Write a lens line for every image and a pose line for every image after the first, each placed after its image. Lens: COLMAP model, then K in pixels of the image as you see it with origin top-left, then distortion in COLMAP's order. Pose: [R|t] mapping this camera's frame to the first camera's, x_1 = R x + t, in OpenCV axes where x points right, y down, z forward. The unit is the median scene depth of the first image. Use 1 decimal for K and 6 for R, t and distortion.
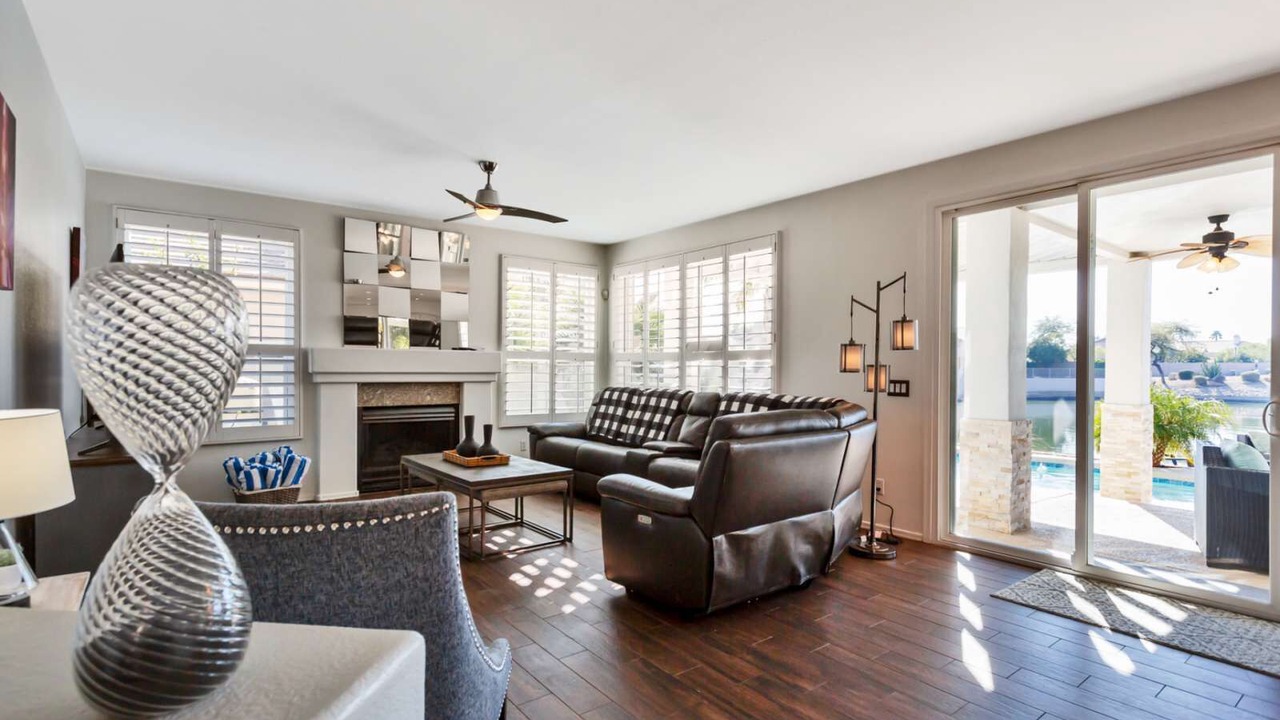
lens RADIAL K [[603.9, 0, 640.3], [0, 603.9, 368.9], [0, 0, 1]] dist [0.002293, -0.001564]
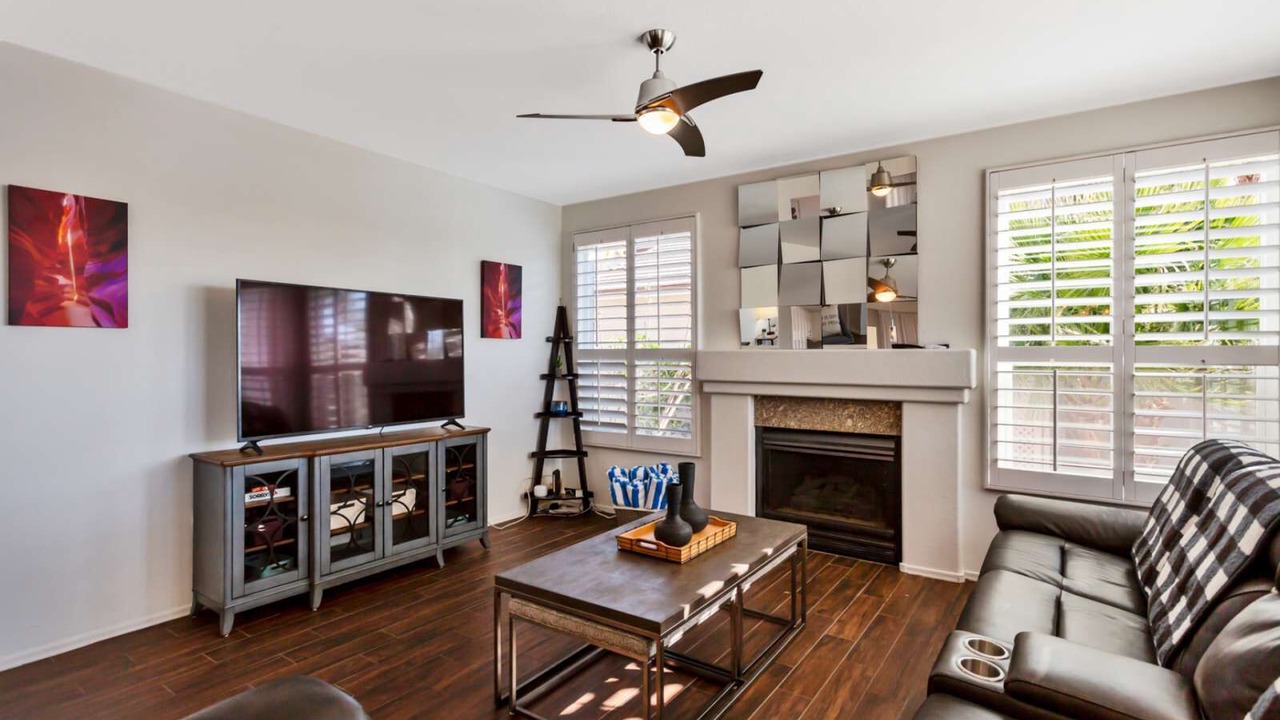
lens RADIAL K [[603.9, 0, 637.3], [0, 603.9, 349.8], [0, 0, 1]] dist [0.002293, -0.001564]
pose [[0.297369, -0.019582, -0.954562, 0.225571], [-0.003377, 0.999762, -0.021561, -0.016981], [0.954757, 0.009635, 0.297232, 0.630419]]
